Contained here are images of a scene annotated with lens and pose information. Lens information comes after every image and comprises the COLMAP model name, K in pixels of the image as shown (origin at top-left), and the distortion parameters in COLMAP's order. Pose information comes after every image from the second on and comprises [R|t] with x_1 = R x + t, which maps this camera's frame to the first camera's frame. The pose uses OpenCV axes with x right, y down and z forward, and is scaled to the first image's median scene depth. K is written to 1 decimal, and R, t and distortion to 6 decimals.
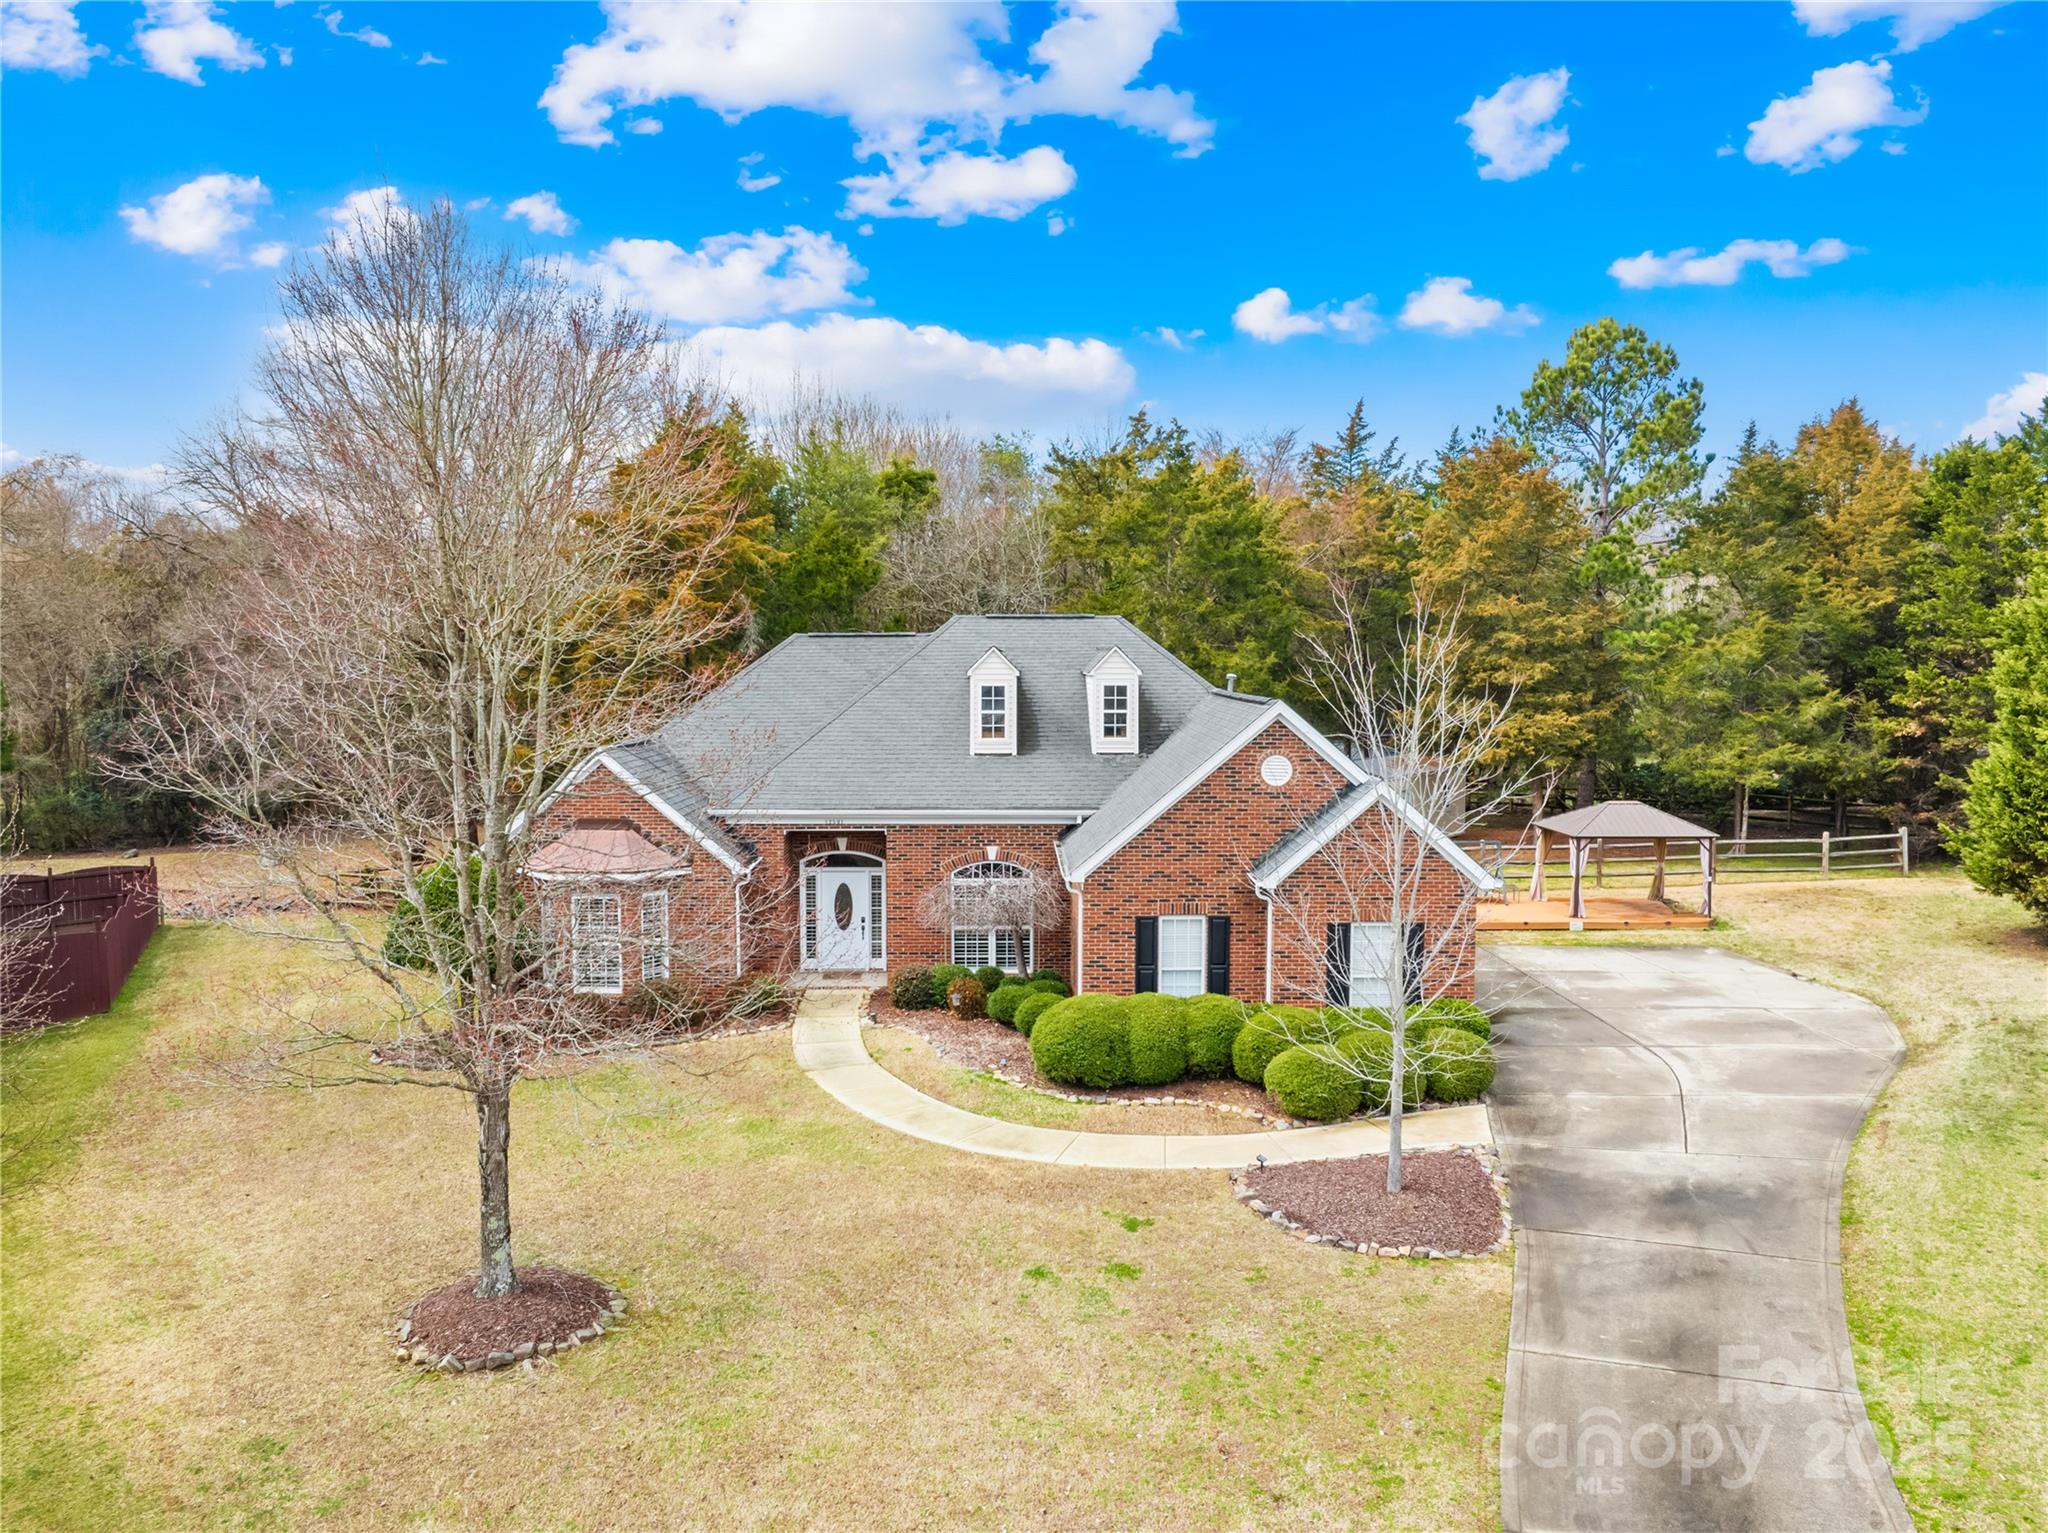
lens RADIAL K [[1376.8, 0, 1038.9], [0, 1376.8, 765.2], [0, 0, 1]] dist [-0.002014, -0.041328]
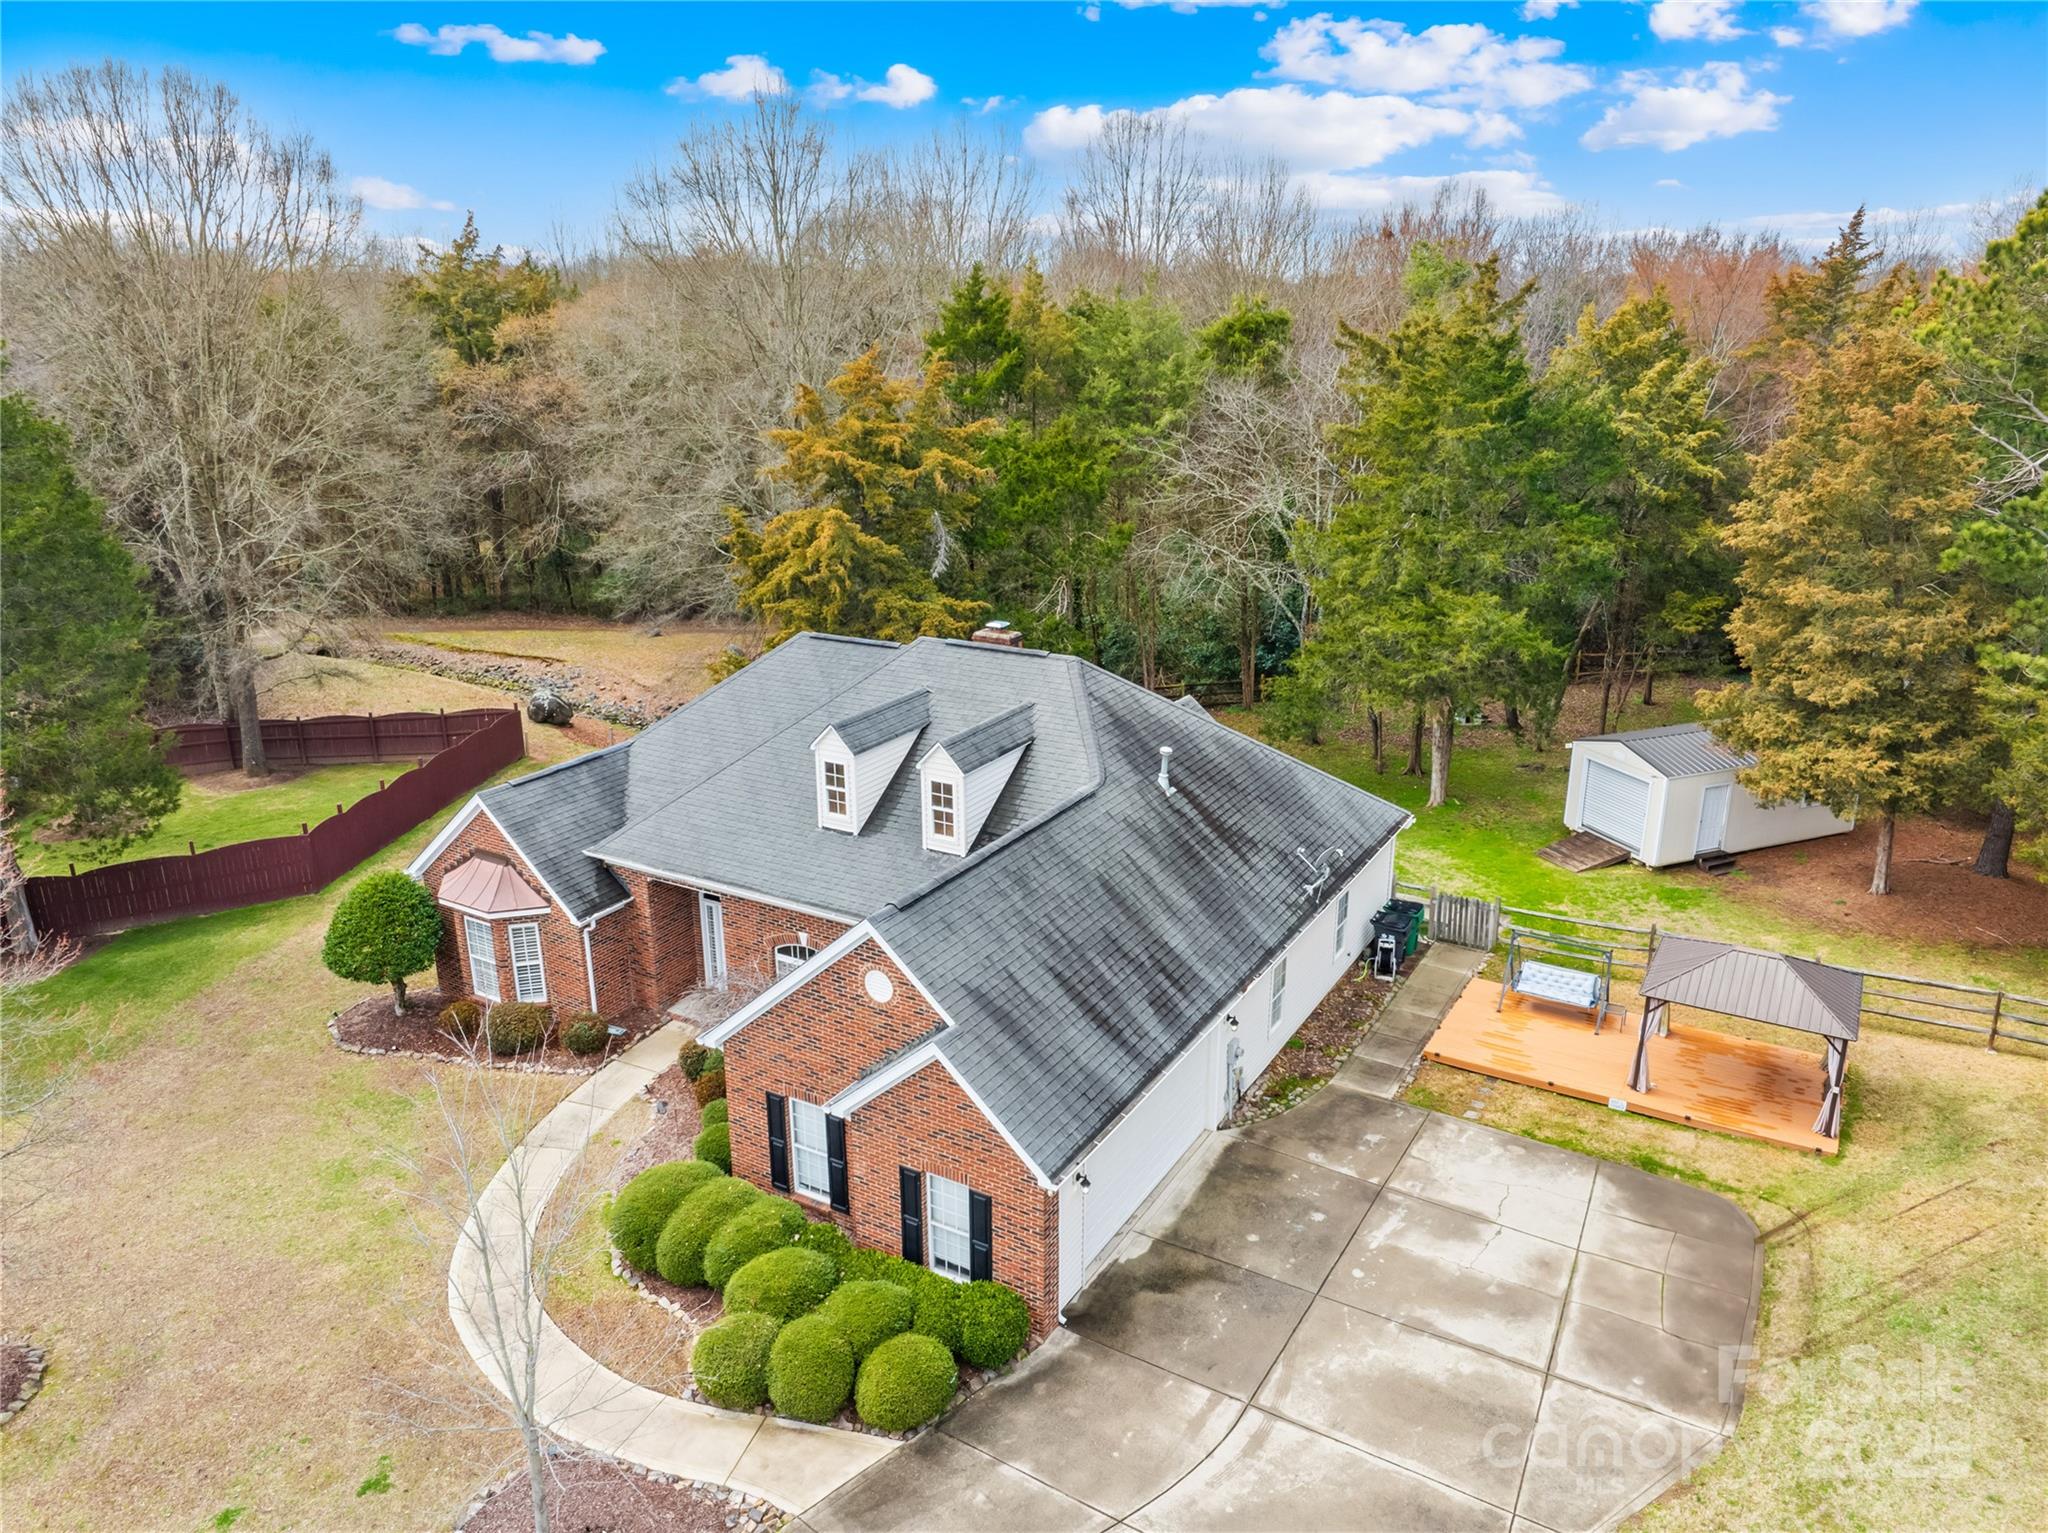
lens RADIAL K [[1376.8, 0, 1038.9], [0, 1376.8, 765.2], [0, 0, 1]] dist [-0.002014, -0.041328]
pose [[0.862196, 0.153828, -0.482654, 0.571305], [-0.041130, 0.970891, 0.235963, -0.298451], [0.504902, -0.183594, 0.843426, 0.273397]]
